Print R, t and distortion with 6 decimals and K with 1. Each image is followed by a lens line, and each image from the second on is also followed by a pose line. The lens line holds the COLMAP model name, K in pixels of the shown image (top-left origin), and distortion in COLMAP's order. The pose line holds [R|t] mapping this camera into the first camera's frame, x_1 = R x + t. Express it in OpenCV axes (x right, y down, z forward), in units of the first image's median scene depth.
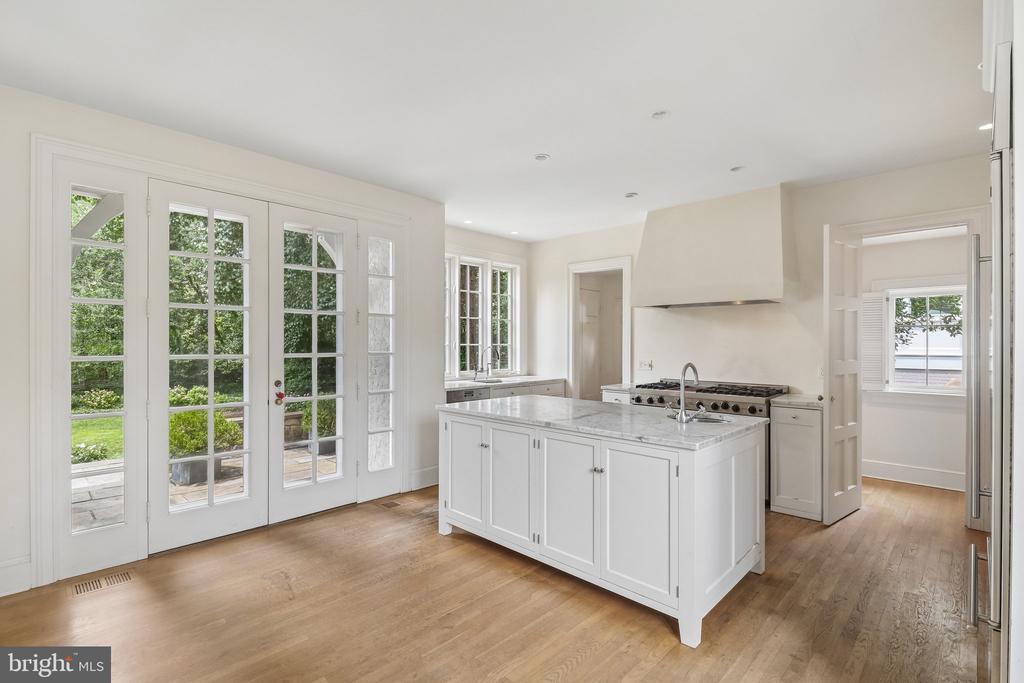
lens RADIAL K [[477.3, 0, 505.0], [0, 477.3, 341.1], [0, 0, 1]] dist [-0.005139, -0.001242]
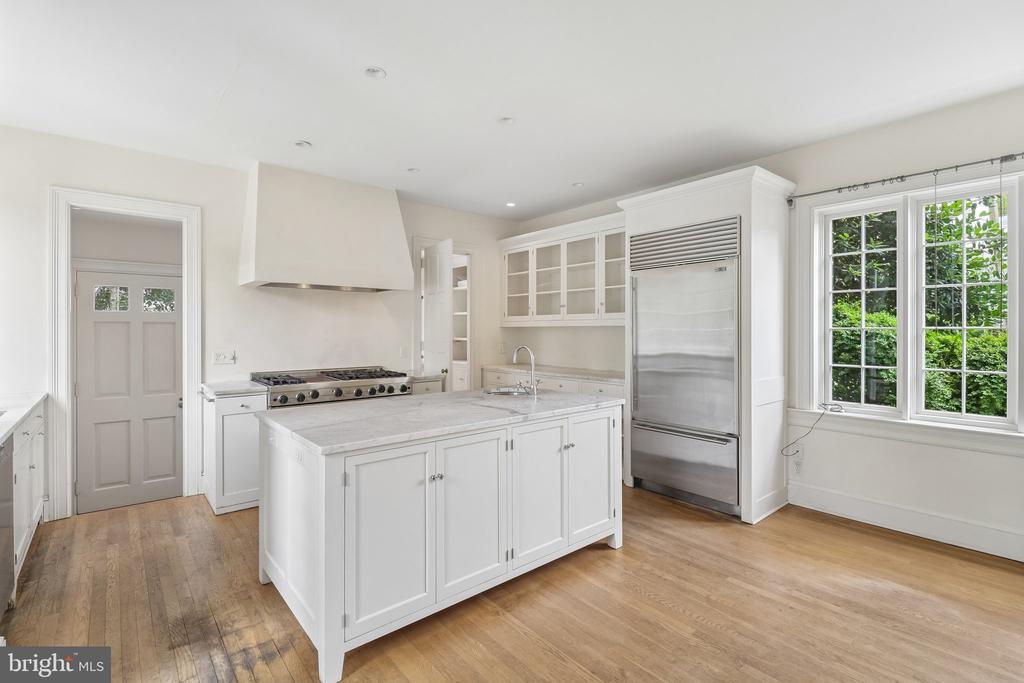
lens RADIAL K [[477.3, 0, 505.2], [0, 477.3, 335.6], [0, 0, 1]] dist [-0.005139, -0.001242]
pose [[0.104669, -0.016993, 0.994362, -0.780340], [0.000210, 0.999854, 0.017065, 0.005190], [-0.994507, -0.001578, 0.104658, 0.919912]]
